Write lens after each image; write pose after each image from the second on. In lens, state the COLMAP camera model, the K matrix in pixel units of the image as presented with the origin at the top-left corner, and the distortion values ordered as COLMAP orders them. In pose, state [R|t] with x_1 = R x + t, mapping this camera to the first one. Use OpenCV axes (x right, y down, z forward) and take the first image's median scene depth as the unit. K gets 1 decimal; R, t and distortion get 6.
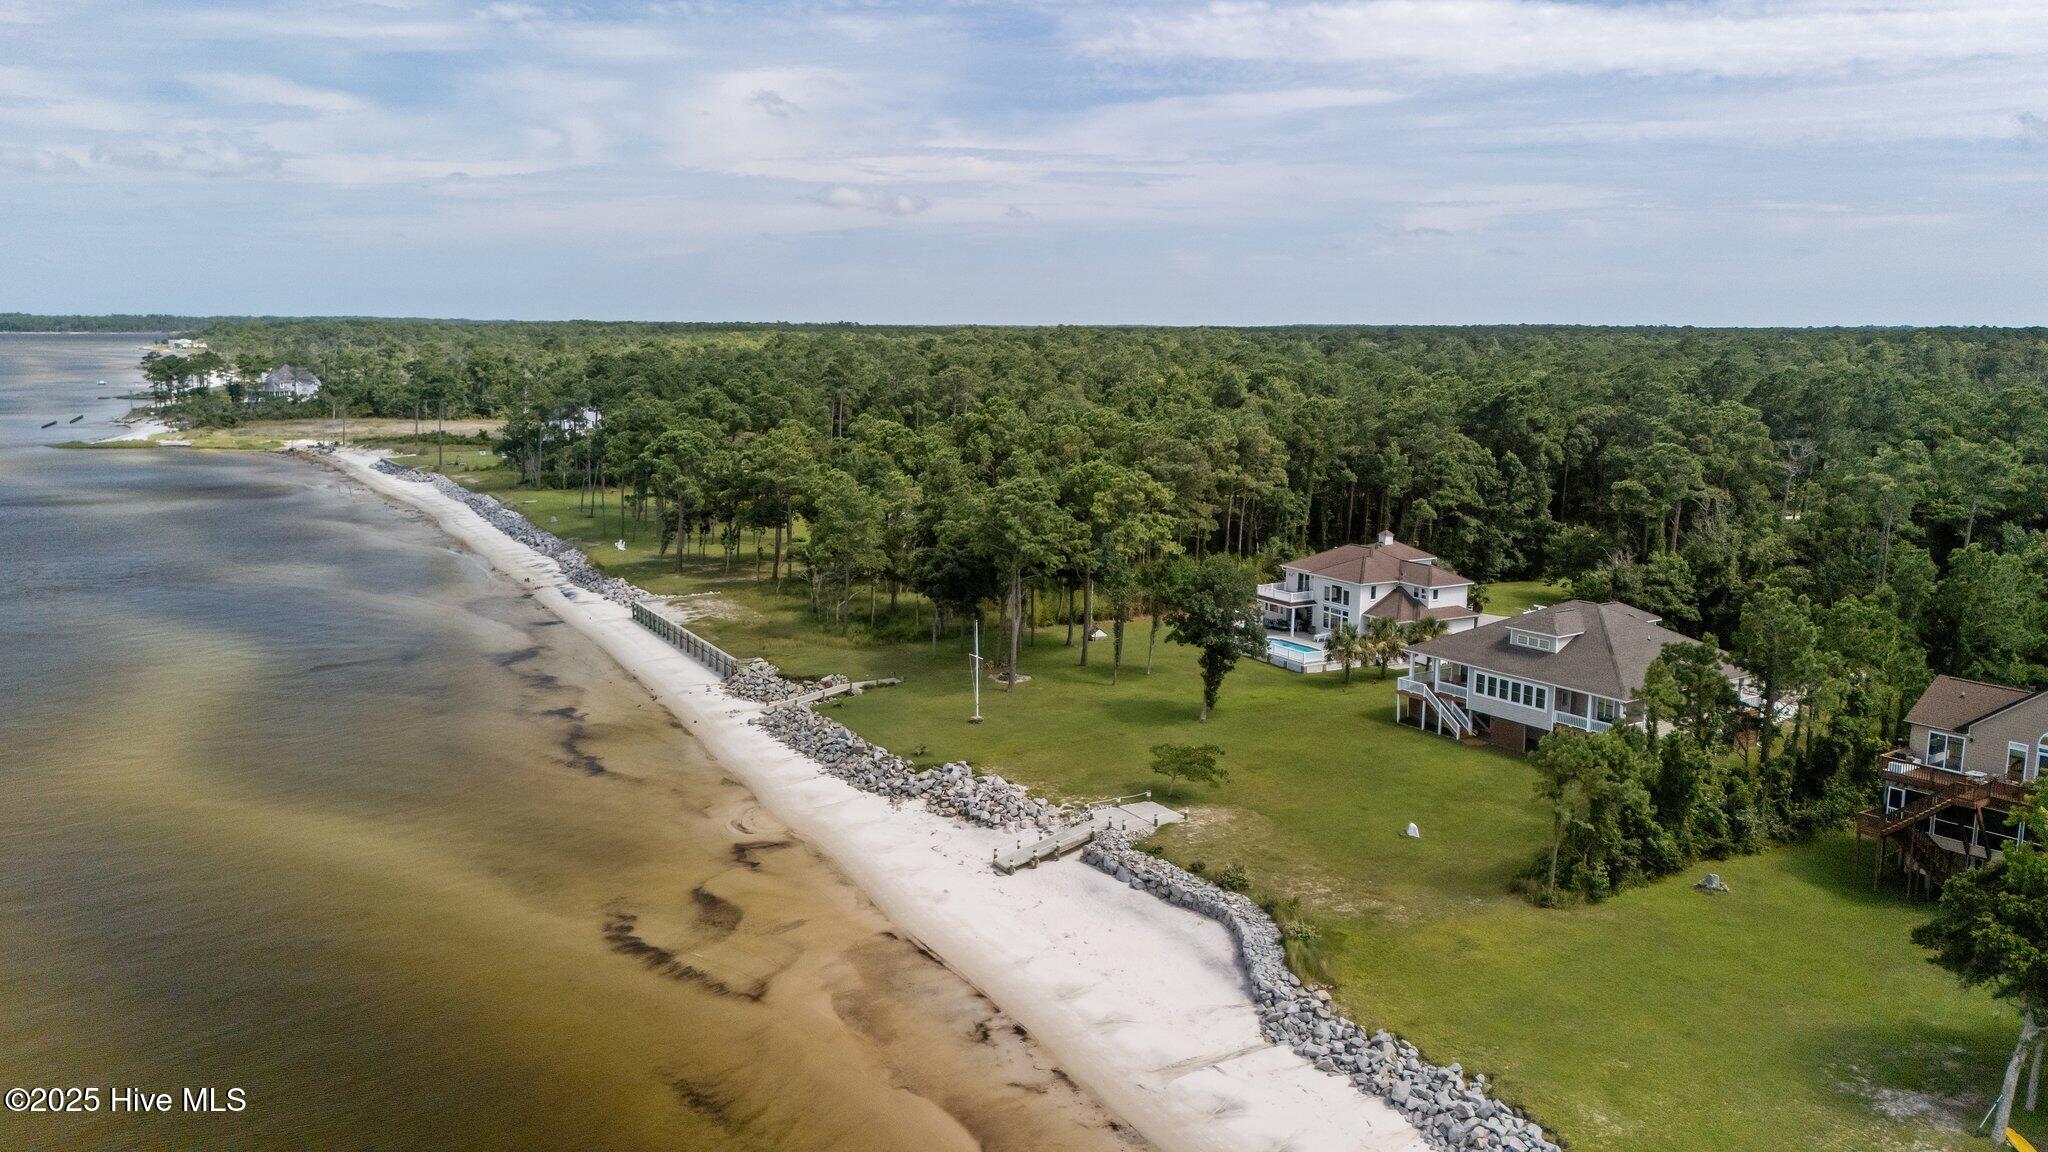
lens RADIAL K [[1511.6, 0, 1024.0], [0, 1511.6, 576.0], [0, 0, 1]] dist [0.093799, -0.110701]
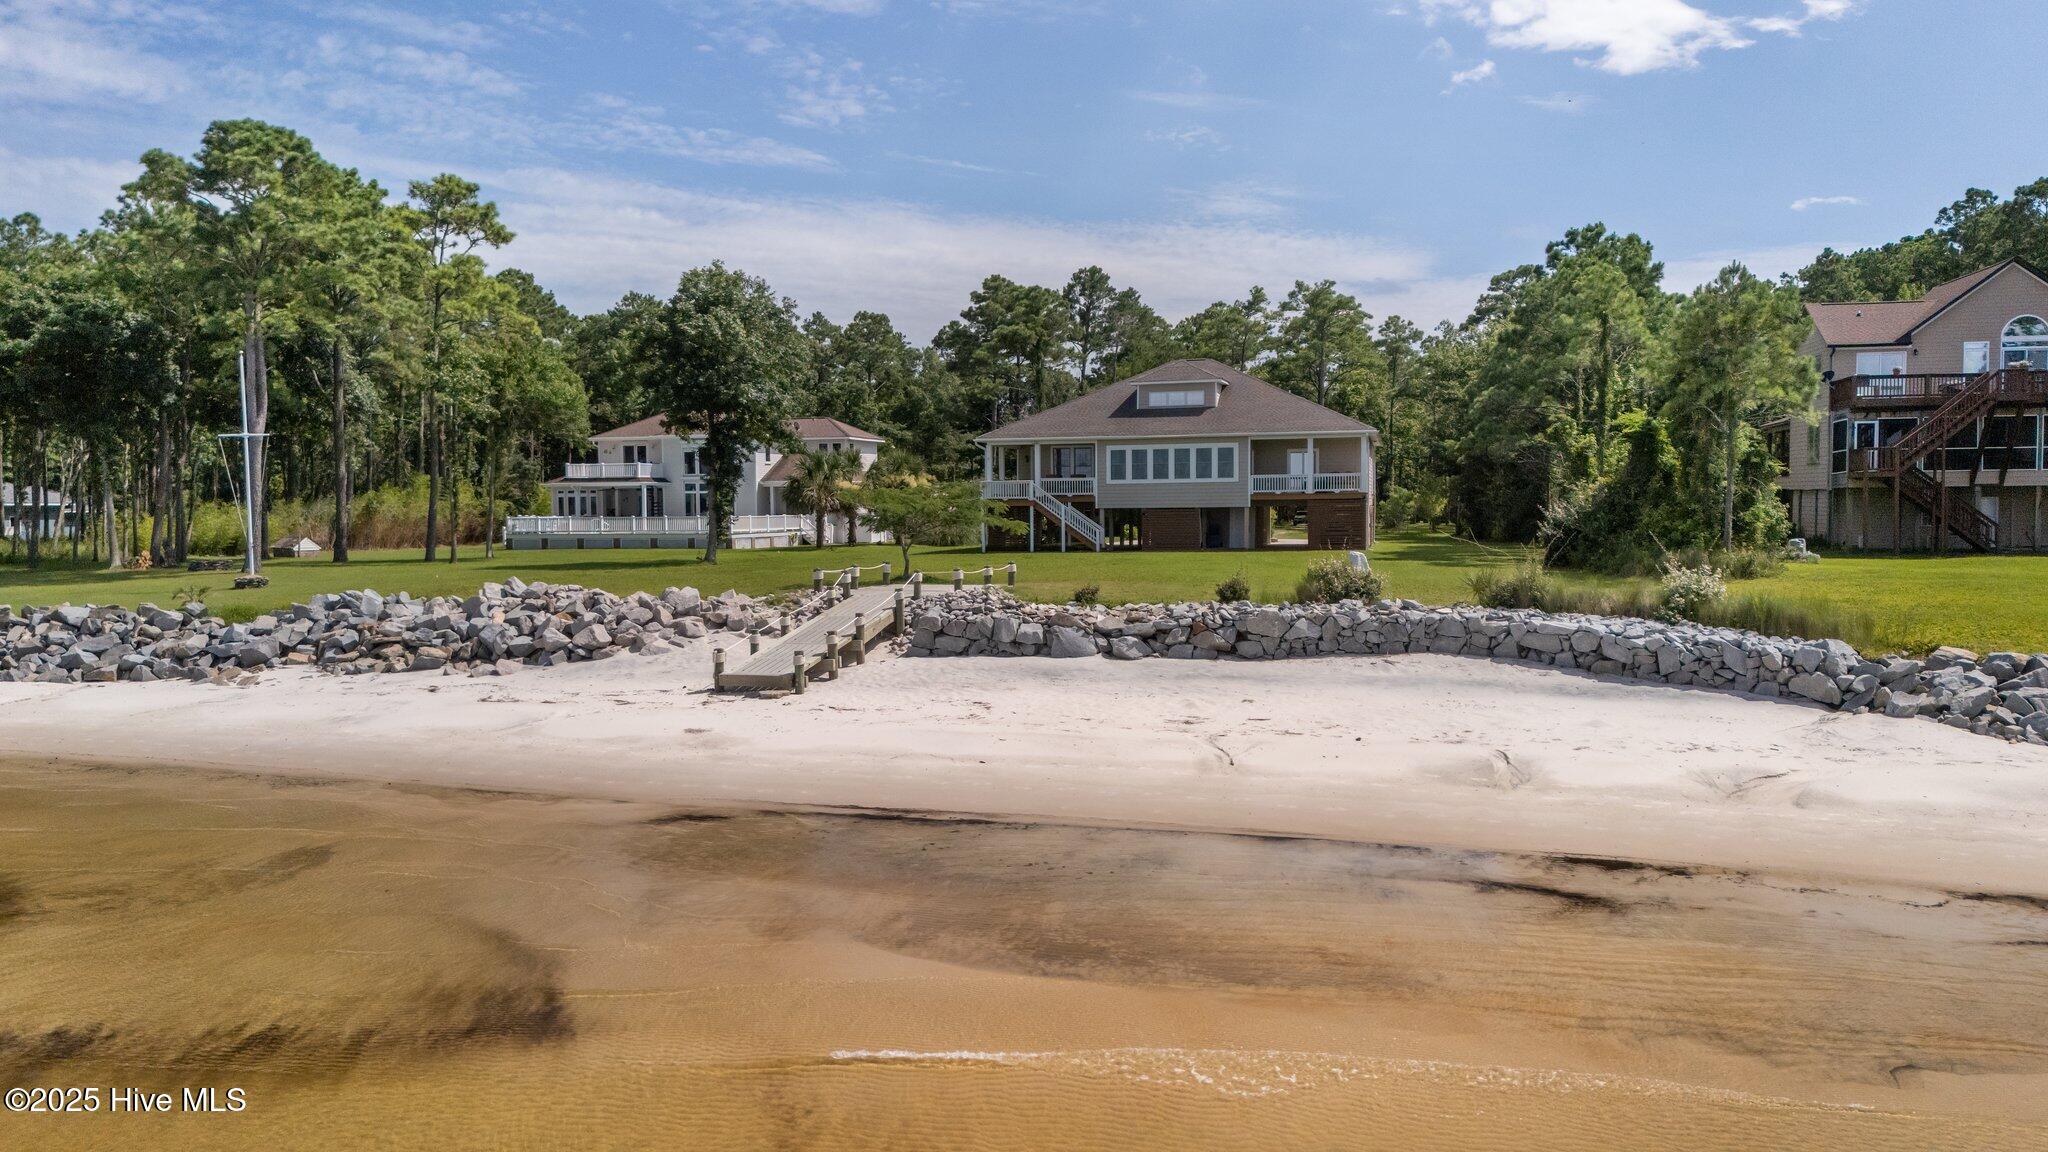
lens RADIAL K [[1511.6, 0, 1024.0], [0, 1511.6, 576.0], [0, 0, 1]] dist [0.093799, -0.110701]
pose [[0.742591, -0.040650, 0.668510, -0.184987], [0.120909, 0.989893, -0.074114, 0.174009], [-0.658740, 0.135865, 0.740001, 0.585477]]
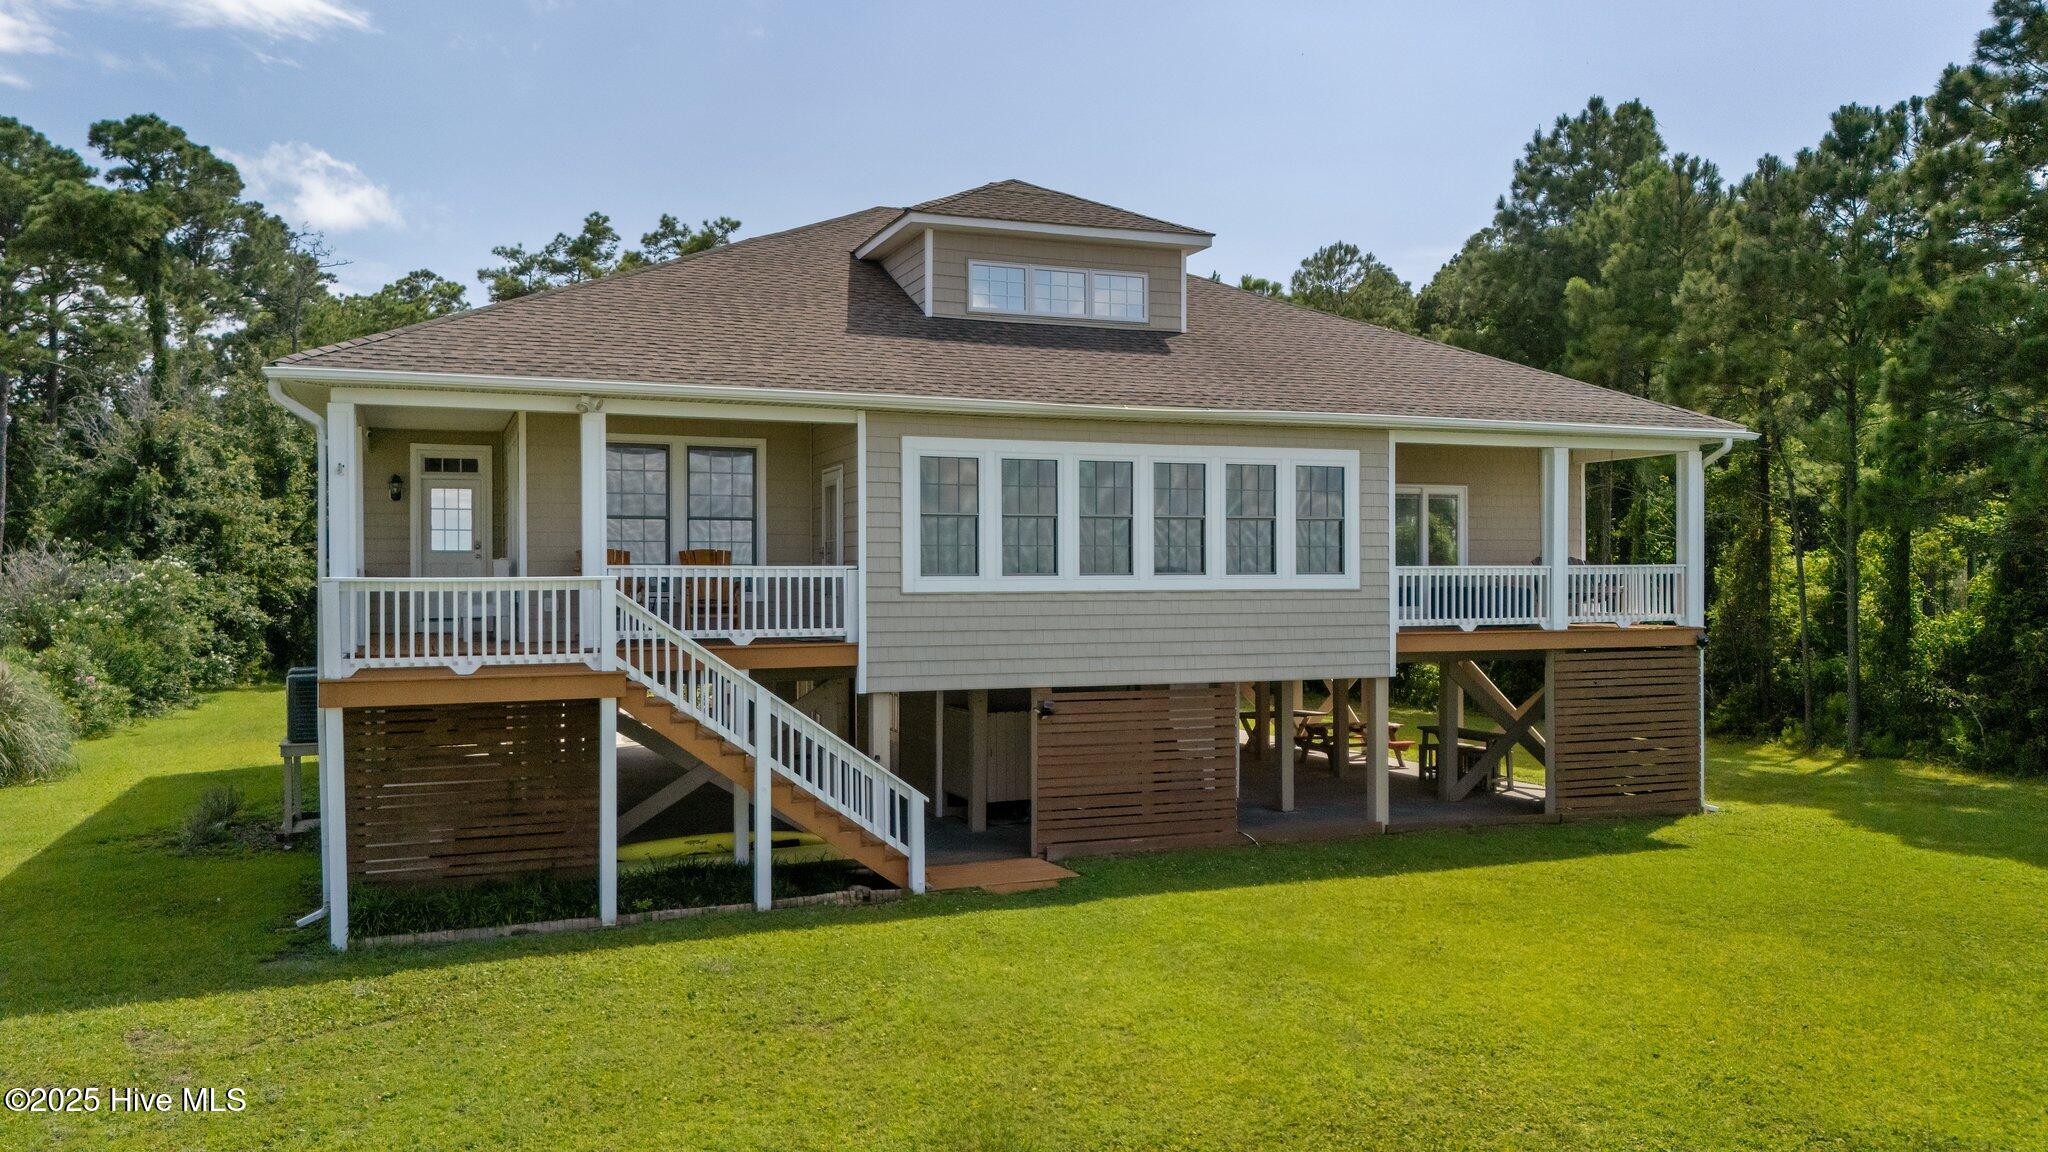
lens RADIAL K [[1511.6, 0, 1024.0], [0, 1511.6, 576.0], [0, 0, 1]] dist [0.093799, -0.110701]
pose [[0.214905, -0.002329, 0.976632, 0.153217], [0.164591, 0.985780, -0.033867, 0.089797], [-0.962666, 0.168023, 0.212232, 1.026888]]
